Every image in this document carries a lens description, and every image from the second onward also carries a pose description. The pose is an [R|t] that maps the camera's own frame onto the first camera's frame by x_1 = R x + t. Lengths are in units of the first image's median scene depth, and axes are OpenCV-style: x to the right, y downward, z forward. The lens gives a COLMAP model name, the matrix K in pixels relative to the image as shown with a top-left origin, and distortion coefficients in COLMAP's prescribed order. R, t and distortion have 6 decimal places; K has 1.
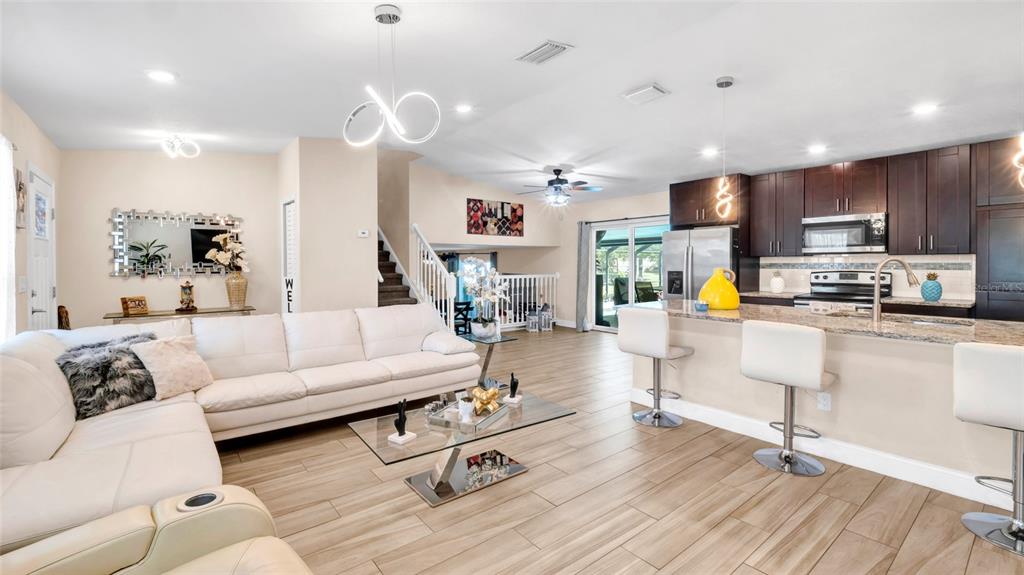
lens RADIAL K [[431.4, 0, 511.6], [0, 431.4, 274.8], [0, 0, 1]] dist [0.001022, -0.000124]
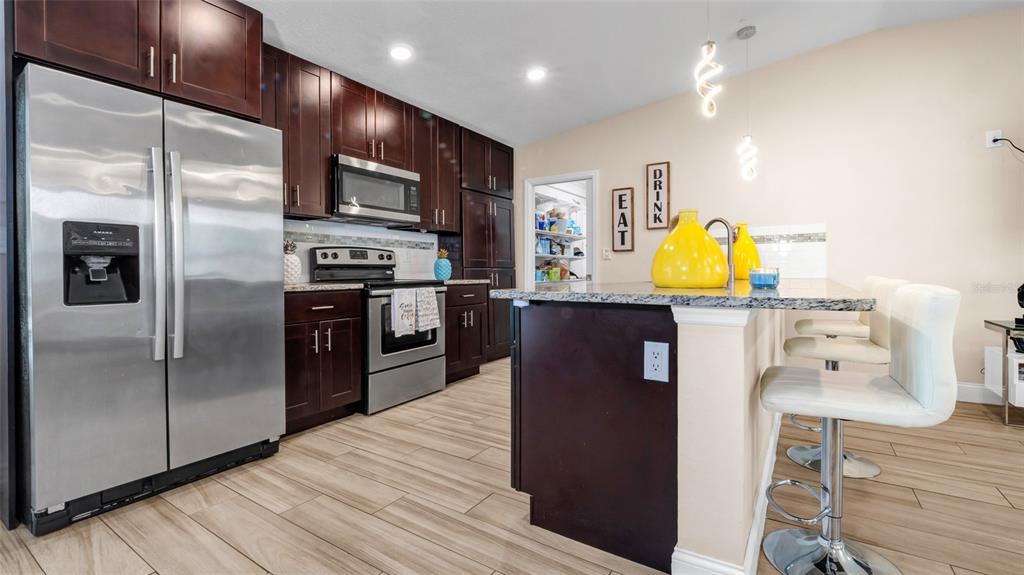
lens RADIAL K [[431.4, 0, 511.6], [0, 431.4, 274.8], [0, 0, 1]] dist [0.001022, -0.000124]
pose [[-0.307247, -0.004976, 0.951617, 0.027638], [0.020889, 0.999710, 0.011972, 0.032937], [-0.951400, 0.023557, -0.307054, 0.964602]]
